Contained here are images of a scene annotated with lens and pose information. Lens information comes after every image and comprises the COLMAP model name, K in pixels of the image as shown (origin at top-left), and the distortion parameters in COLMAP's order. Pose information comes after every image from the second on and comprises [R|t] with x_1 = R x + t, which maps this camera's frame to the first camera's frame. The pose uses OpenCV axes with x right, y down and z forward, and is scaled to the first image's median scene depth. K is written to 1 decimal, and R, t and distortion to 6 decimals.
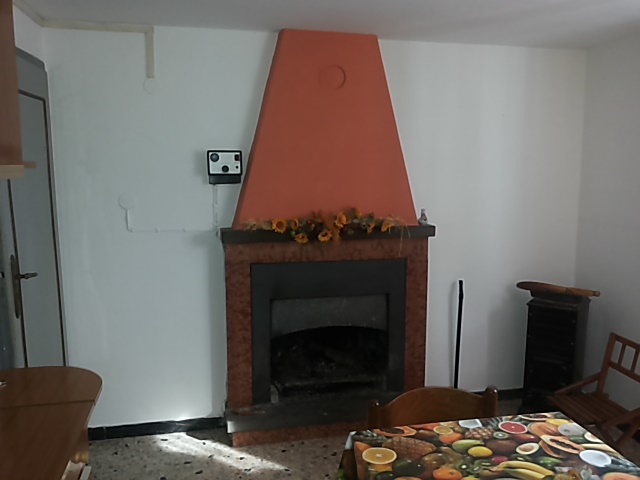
lens RADIAL K [[577.3, 0, 318.1], [0, 577.3, 238.8], [0, 0, 1]] dist [0.015224, -0.044224]
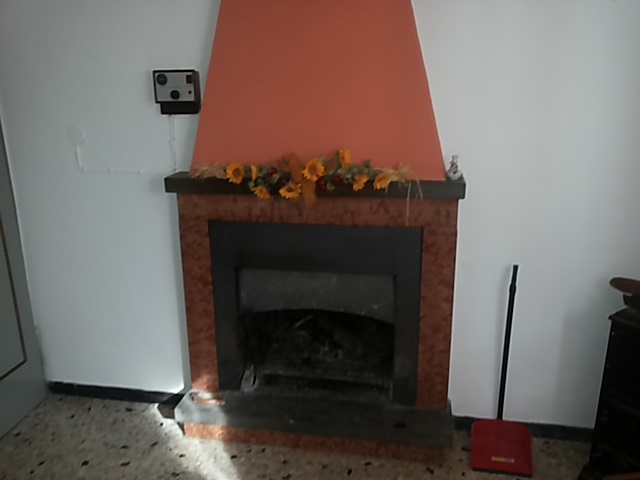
lens RADIAL K [[577.3, 0, 320.5], [0, 577.3, 243.7], [0, 0, 1]] dist [0.015224, -0.044224]
pose [[0.924588, 0.095257, -0.368866, 0.306185], [-0.035956, 0.985733, 0.164434, -0.057891], [0.379267, -0.138771, 0.914822, 0.338253]]
